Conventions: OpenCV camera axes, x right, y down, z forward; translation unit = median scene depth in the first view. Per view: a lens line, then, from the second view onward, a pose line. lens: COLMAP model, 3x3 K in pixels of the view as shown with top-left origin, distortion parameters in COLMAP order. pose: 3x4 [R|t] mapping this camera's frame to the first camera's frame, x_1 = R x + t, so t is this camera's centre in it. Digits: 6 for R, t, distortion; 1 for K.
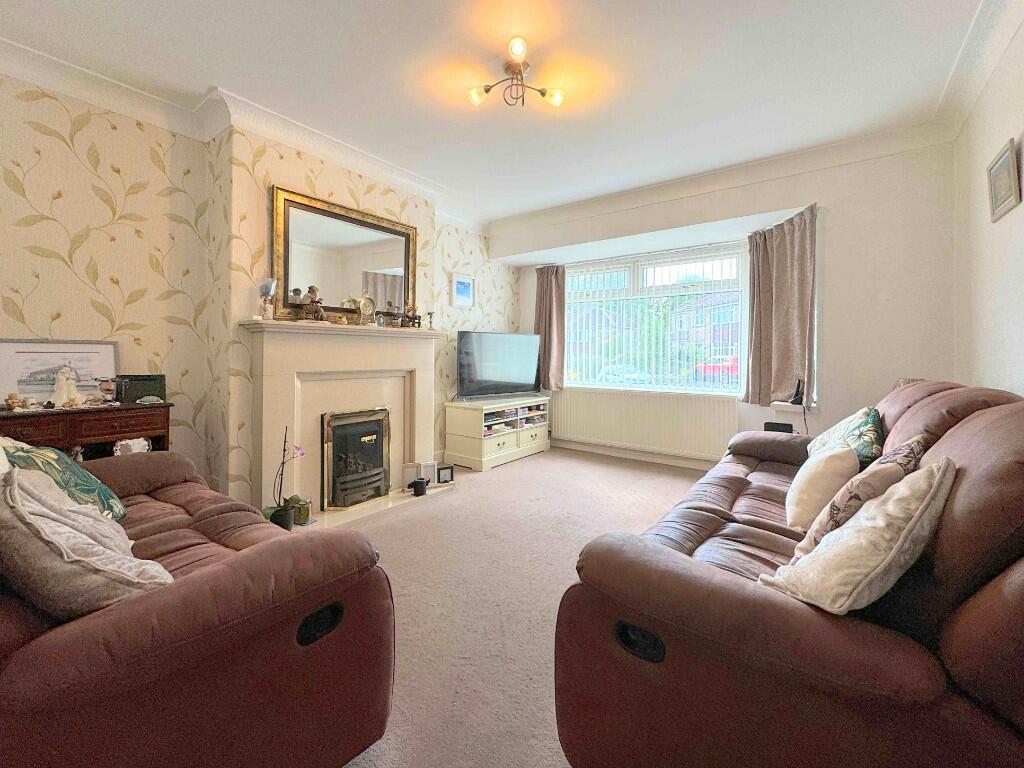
lens RADIAL K [[415.2, 0, 510.7], [0, 415.2, 386.3], [0, 0, 1]] dist [-0.003646, -0.000508]
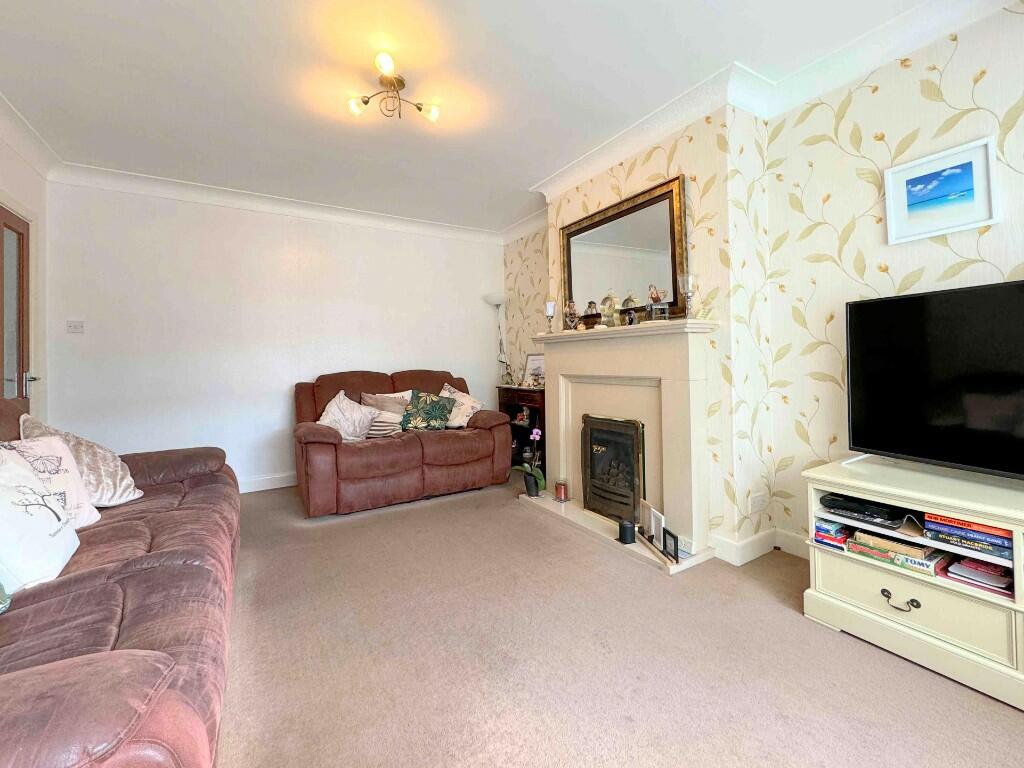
lens RADIAL K [[415.2, 0, 509.9], [0, 415.2, 377.0], [0, 0, 1]] dist [-0.003646, -0.000508]
pose [[-0.336038, 0.030850, -0.941343, 0.565105], [-0.059125, 0.996801, 0.053774, -0.069941], [0.939991, 0.073727, -0.333139, 1.054013]]
